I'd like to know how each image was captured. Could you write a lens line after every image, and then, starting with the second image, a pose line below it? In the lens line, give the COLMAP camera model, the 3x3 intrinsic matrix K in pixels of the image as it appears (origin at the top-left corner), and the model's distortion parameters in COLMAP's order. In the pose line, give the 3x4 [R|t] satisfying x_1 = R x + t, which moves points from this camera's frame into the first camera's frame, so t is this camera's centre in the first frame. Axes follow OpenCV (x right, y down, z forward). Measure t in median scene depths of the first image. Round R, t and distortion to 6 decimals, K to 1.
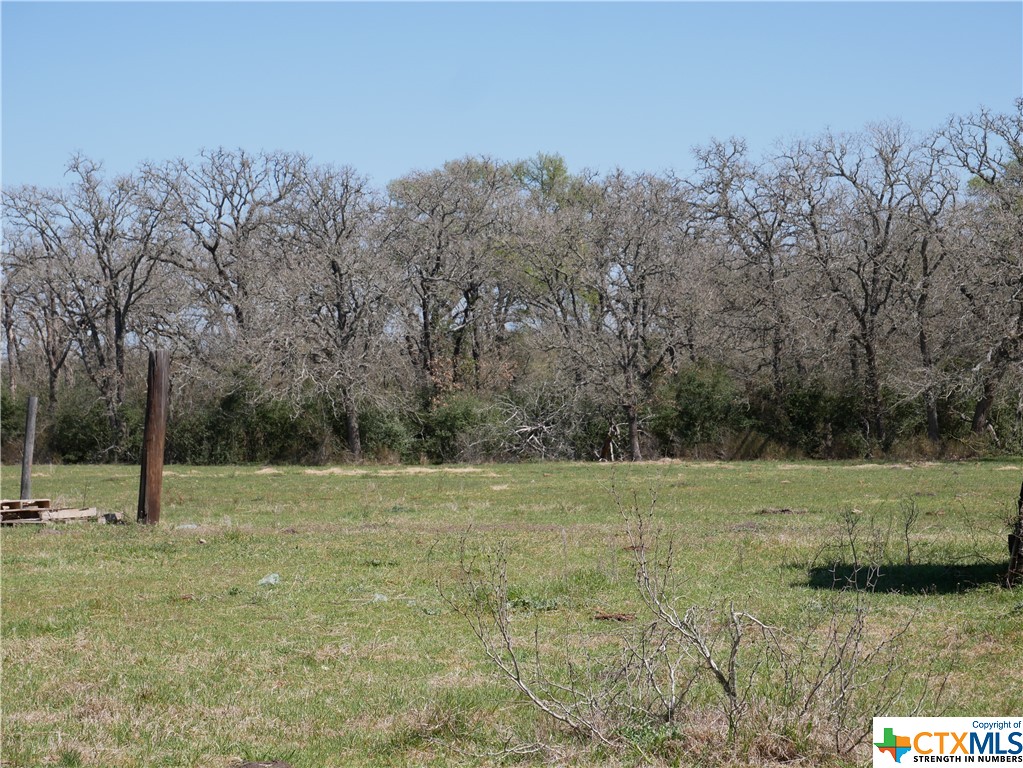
lens RADIAL K [[2855.9, 0, 511.5], [0, 2855.9, 384.0], [0, 0, 1]] dist [0.031068, 0.481667]
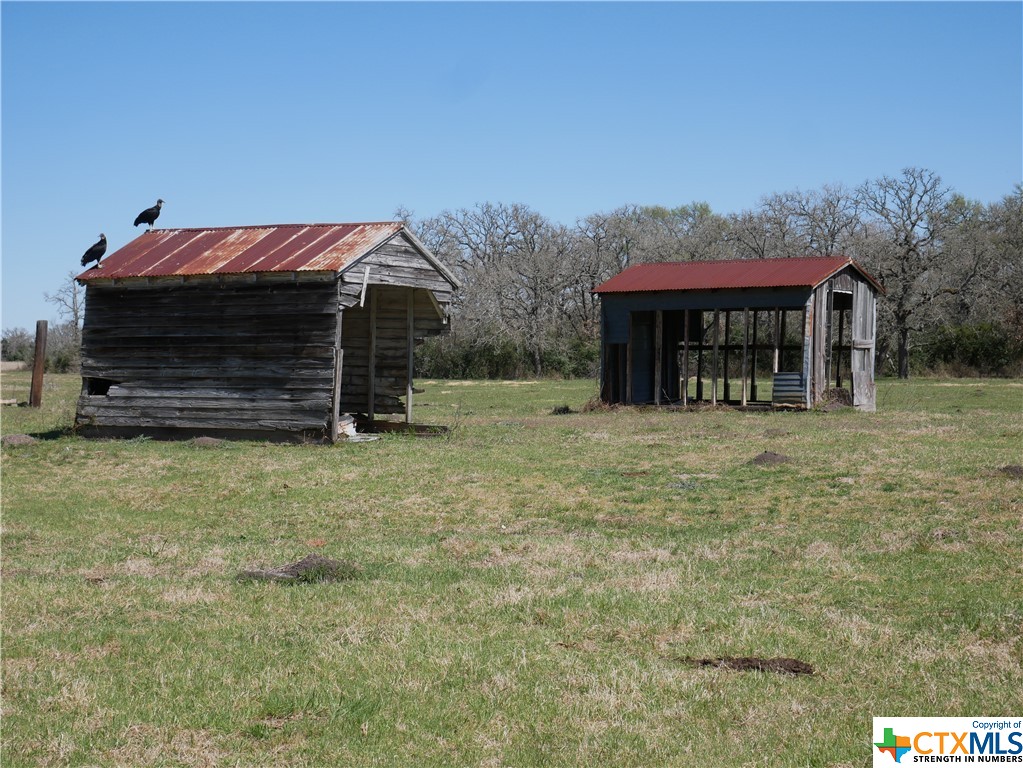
lens RADIAL K [[1673.0, 0, 511.5], [0, 1673.0, 384.0], [0, 0, 1]] dist [0.028202, 0.043462]
pose [[0.980548, 0.008732, -0.196087, 0.118195], [-0.002504, 0.999485, 0.031989, -0.002222], [0.196265, -0.030876, 0.980065, -0.028792]]
